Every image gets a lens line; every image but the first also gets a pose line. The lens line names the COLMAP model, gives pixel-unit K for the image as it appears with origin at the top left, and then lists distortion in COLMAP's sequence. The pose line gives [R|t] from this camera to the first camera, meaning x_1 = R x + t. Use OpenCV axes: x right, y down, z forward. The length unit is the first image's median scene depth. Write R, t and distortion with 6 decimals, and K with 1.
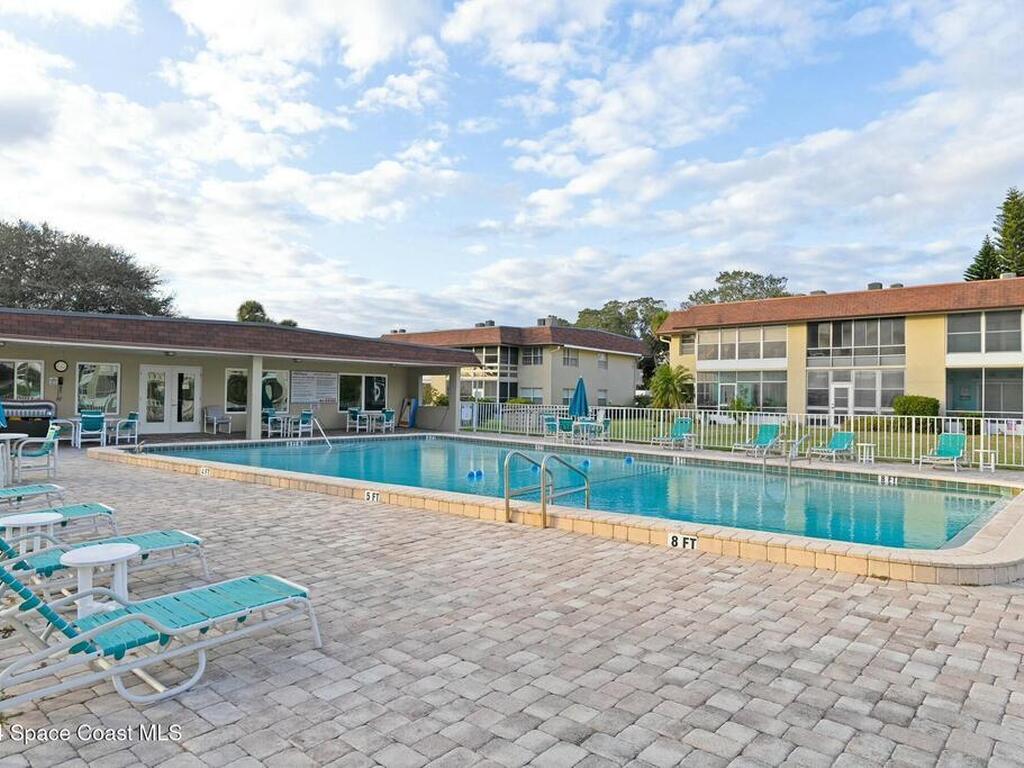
lens RADIAL K [[639.5, 0, 511.9], [0, 639.5, 385.2], [0, 0, 1]] dist [-0.000499, 0.000163]
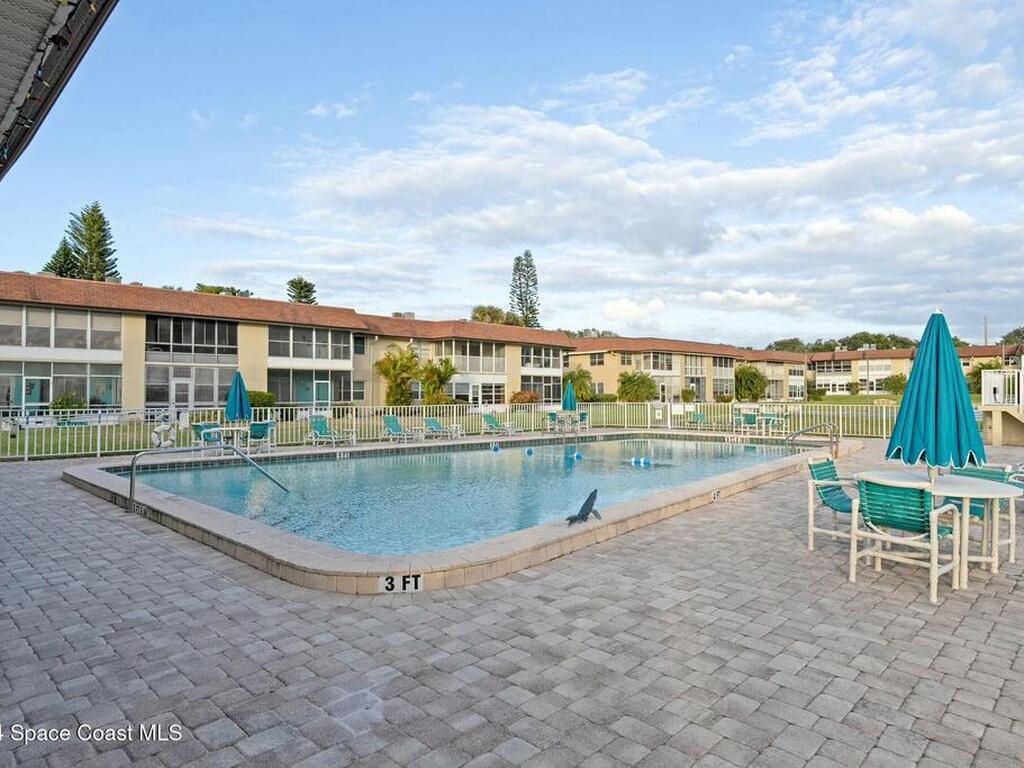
lens RADIAL K [[613.5, 0, 511.5], [0, 613.5, 387.6], [0, 0, 1]] dist [0.002619, 0.000569]
pose [[0.073197, -0.004442, 0.997308, -0.444564], [-0.013039, 0.999900, 0.005411, -0.001340], [-0.997232, -0.013400, 0.073132, 0.409833]]
